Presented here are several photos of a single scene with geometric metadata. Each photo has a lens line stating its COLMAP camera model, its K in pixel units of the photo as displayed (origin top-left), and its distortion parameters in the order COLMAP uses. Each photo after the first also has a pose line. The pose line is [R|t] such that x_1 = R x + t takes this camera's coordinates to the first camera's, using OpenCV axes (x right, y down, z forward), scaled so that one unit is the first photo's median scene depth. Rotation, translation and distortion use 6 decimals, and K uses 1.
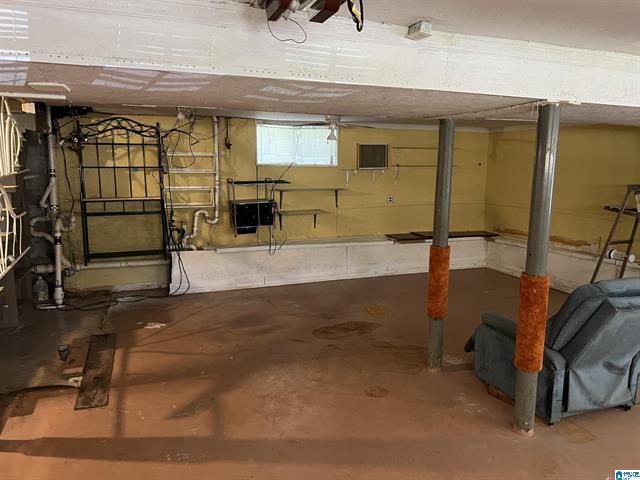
lens RADIAL K [[473.2, 0, 320.0], [0, 473.2, 240.0], [0, 0, 1]] dist [0.000228, -0.006782]
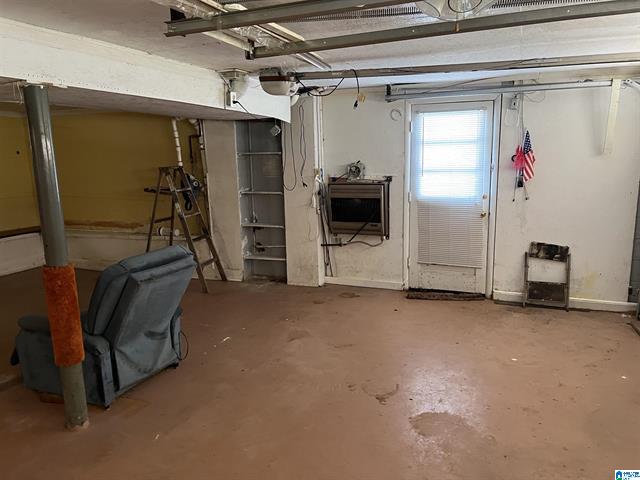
lens RADIAL K [[473.2, 0, 320.0], [0, 473.2, 240.0], [0, 0, 1]] dist [0.000228, -0.006782]
pose [[0.677808, -0.158114, 0.718036, 0.129940], [0.140399, 0.986466, 0.084690, 0.014871], [-0.721709, 0.043408, 0.690834, -0.043183]]
